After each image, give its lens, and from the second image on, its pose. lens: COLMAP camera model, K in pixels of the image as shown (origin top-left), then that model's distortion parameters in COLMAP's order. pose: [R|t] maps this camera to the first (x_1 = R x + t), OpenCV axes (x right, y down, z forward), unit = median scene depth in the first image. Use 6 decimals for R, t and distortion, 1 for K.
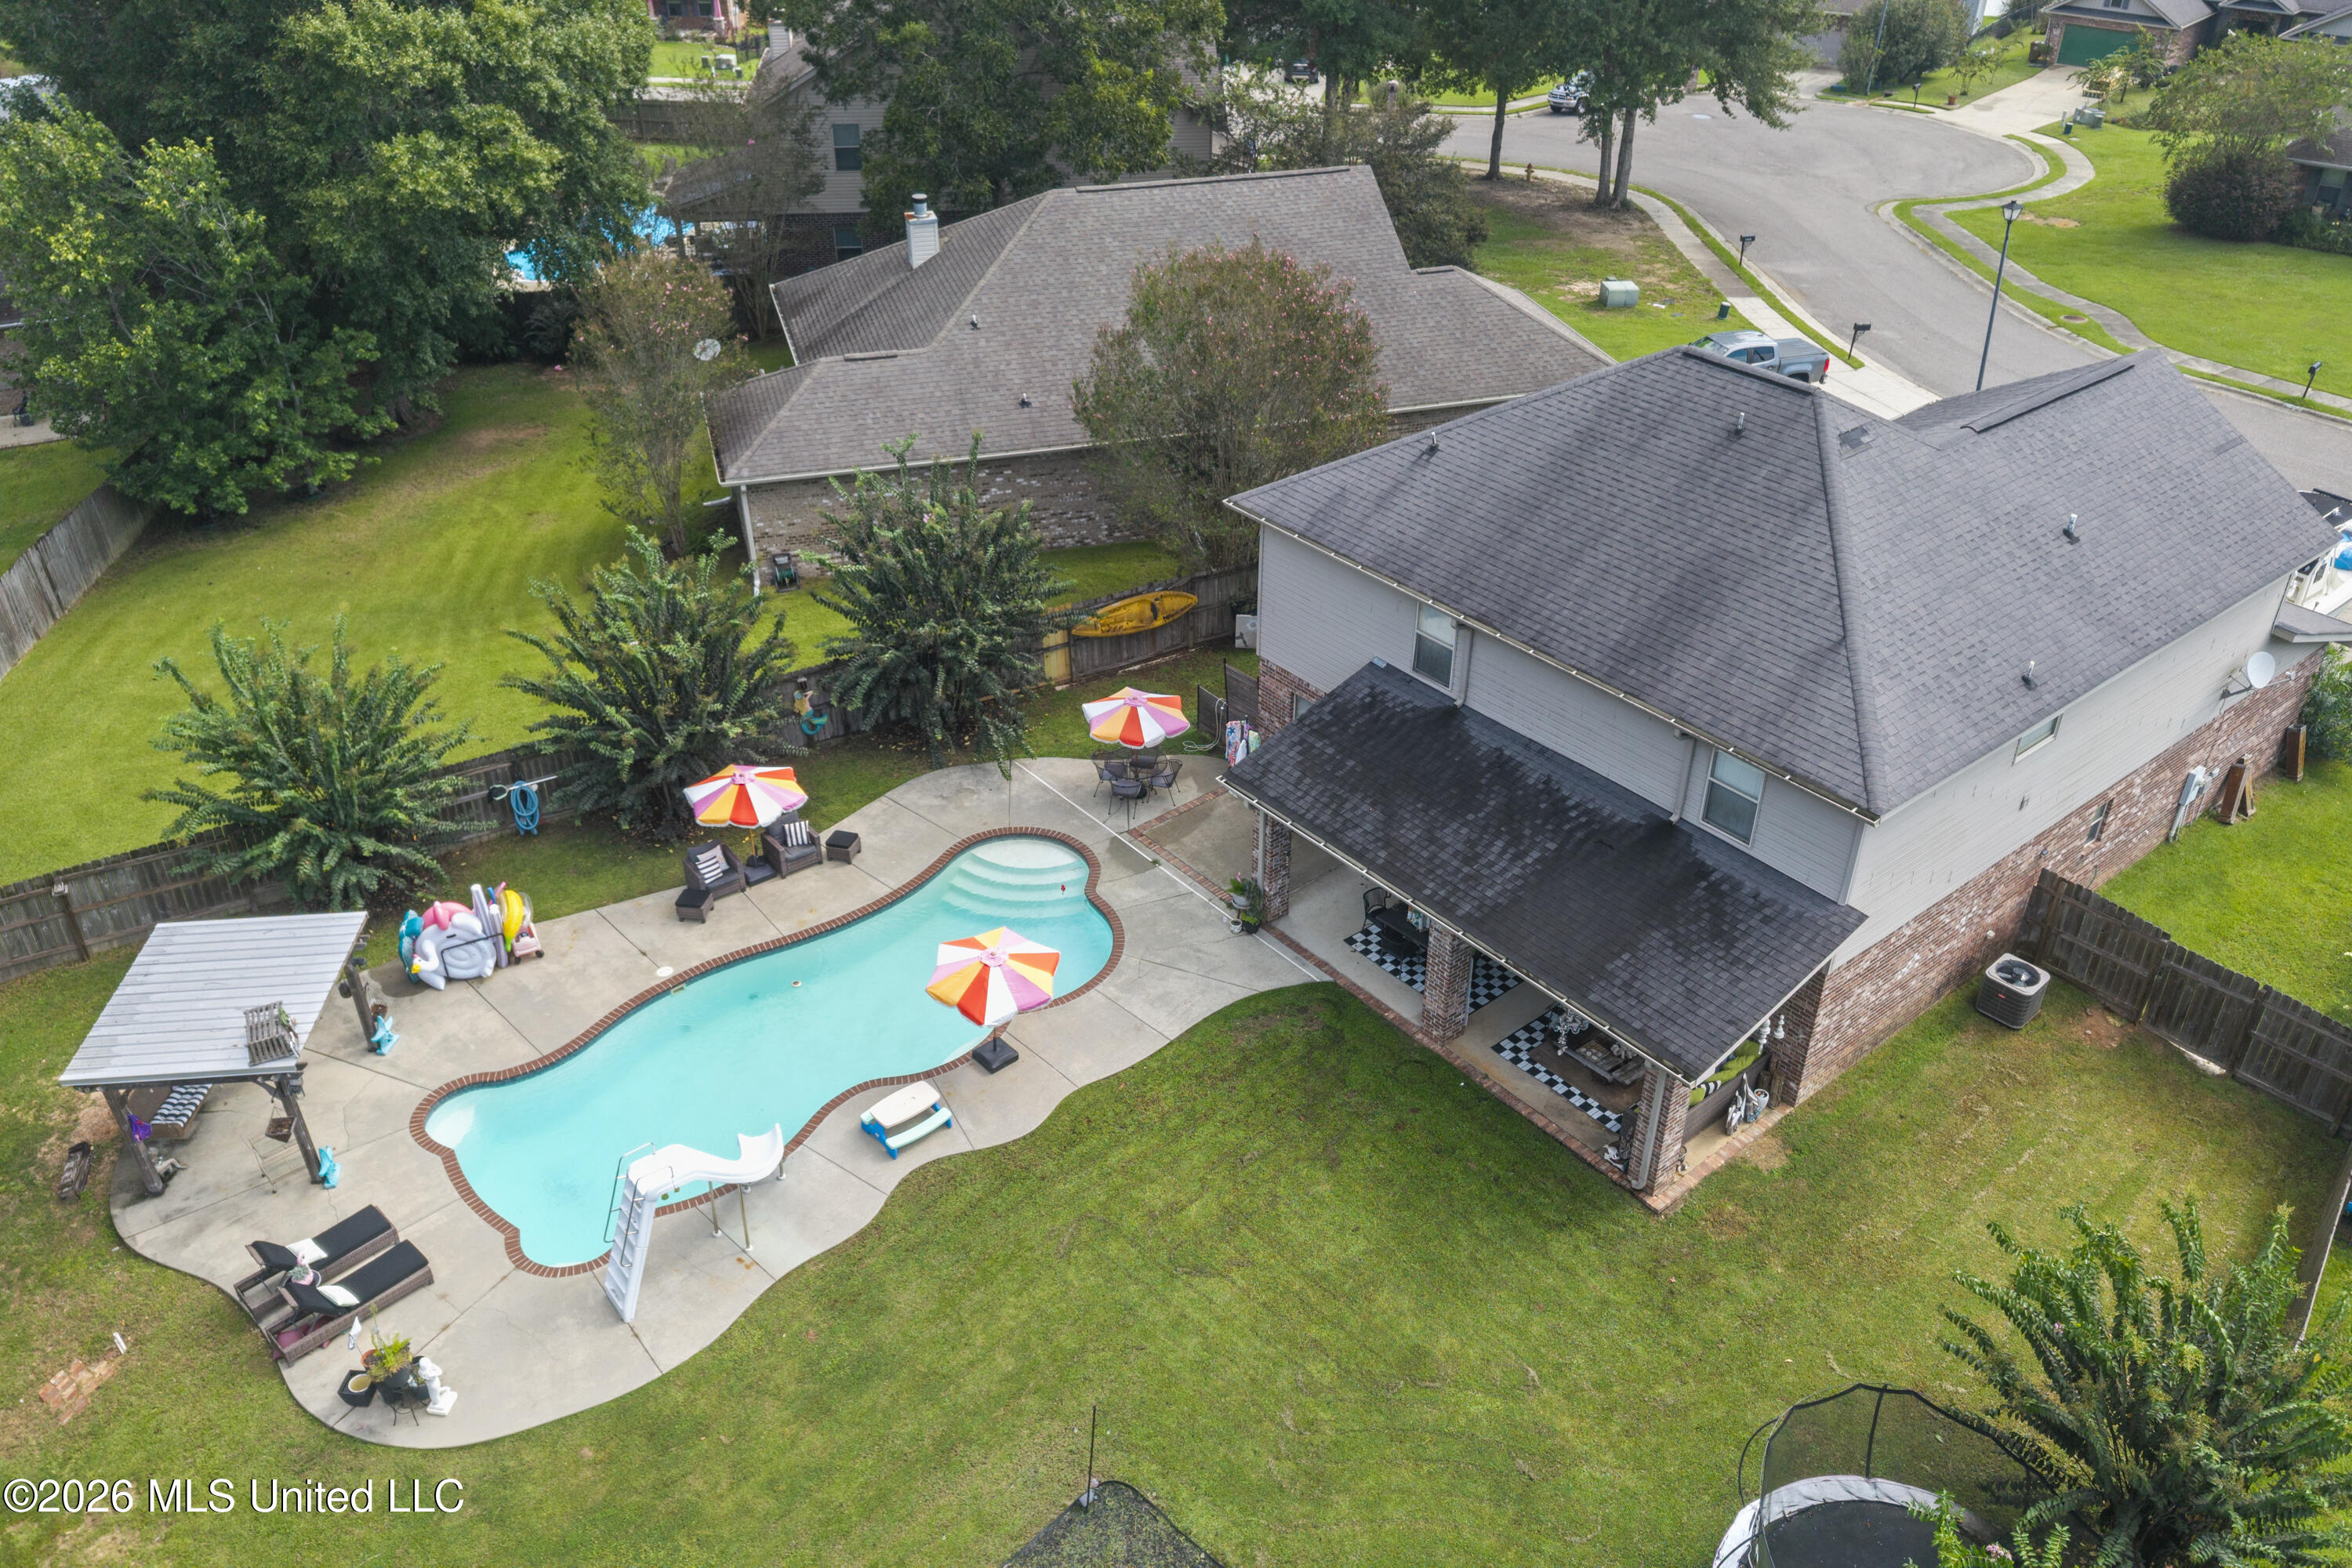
lens RADIAL K [[1831.3, 0, 1160.4], [0, 1831.3, 783.6], [0, 0, 1]] dist [0.041179, -0.062398]
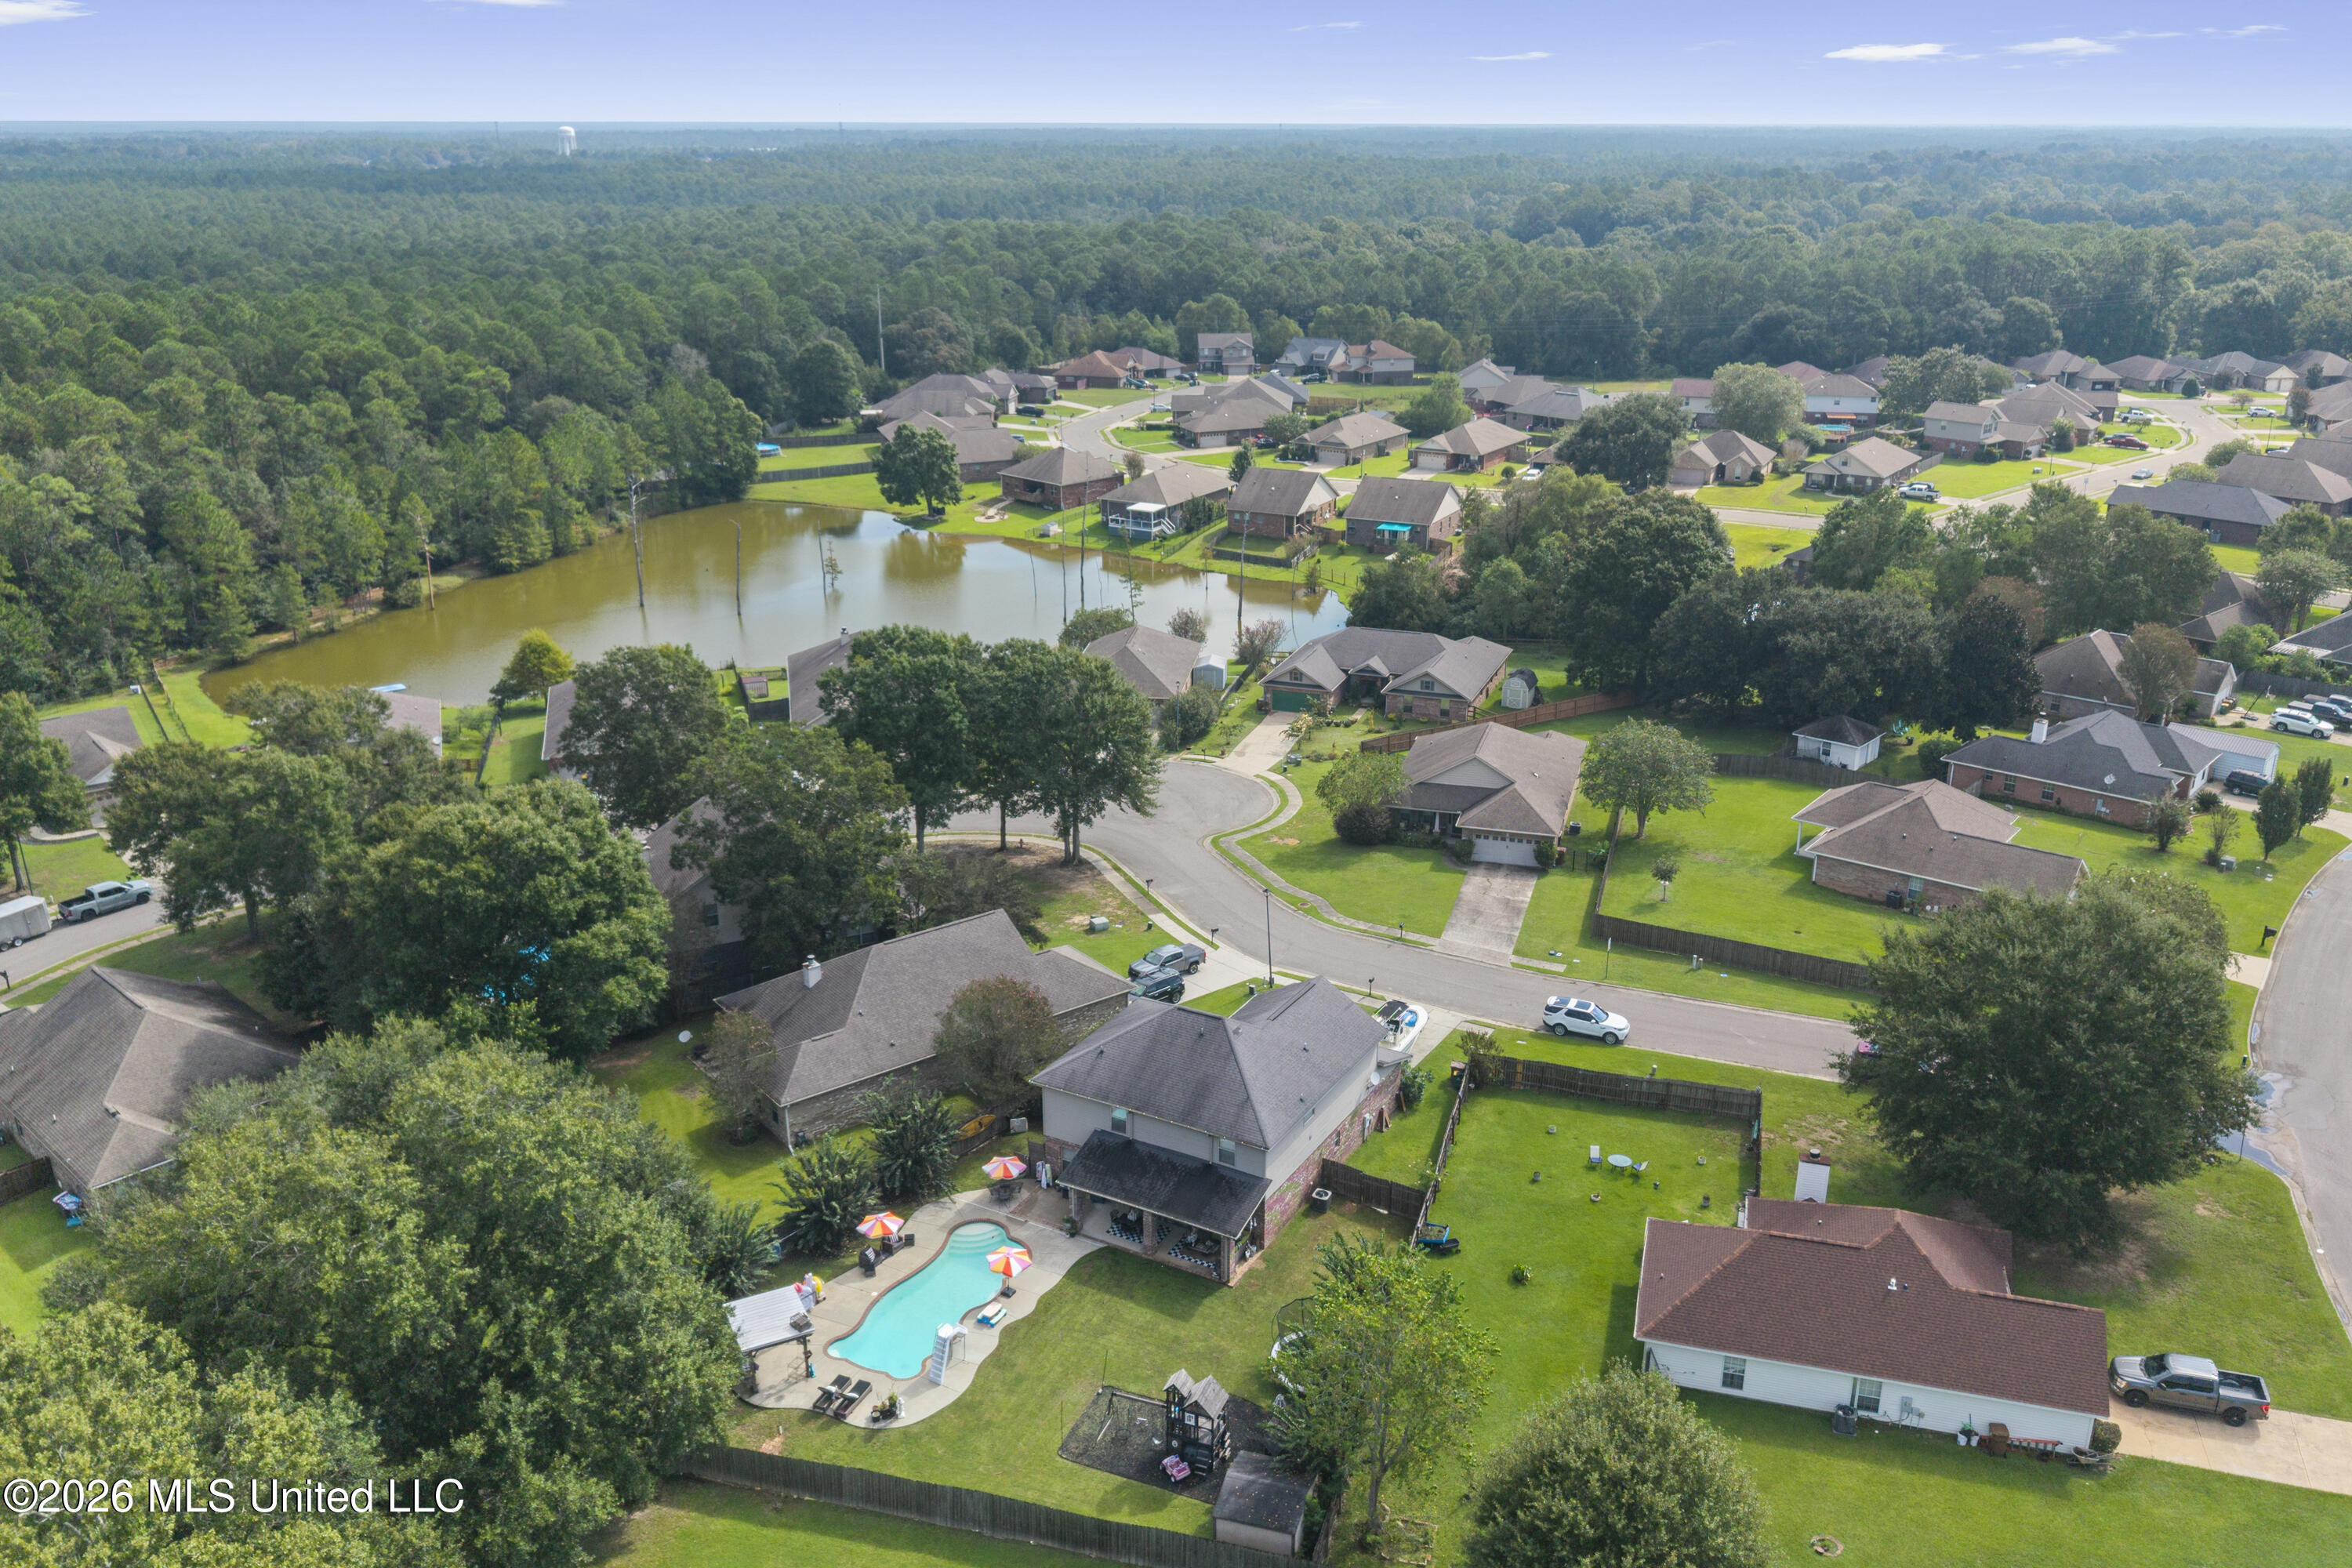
lens RADIAL K [[1831.3, 0, 1160.4], [0, 1831.3, 783.6], [0, 0, 1]] dist [0.041179, -0.062398]
pose [[0.932080, -0.120290, 0.341697, -0.678214], [0.197484, 0.959496, -0.200918, 0.008128], [-0.303688, 0.254751, 0.918082, -1.723931]]
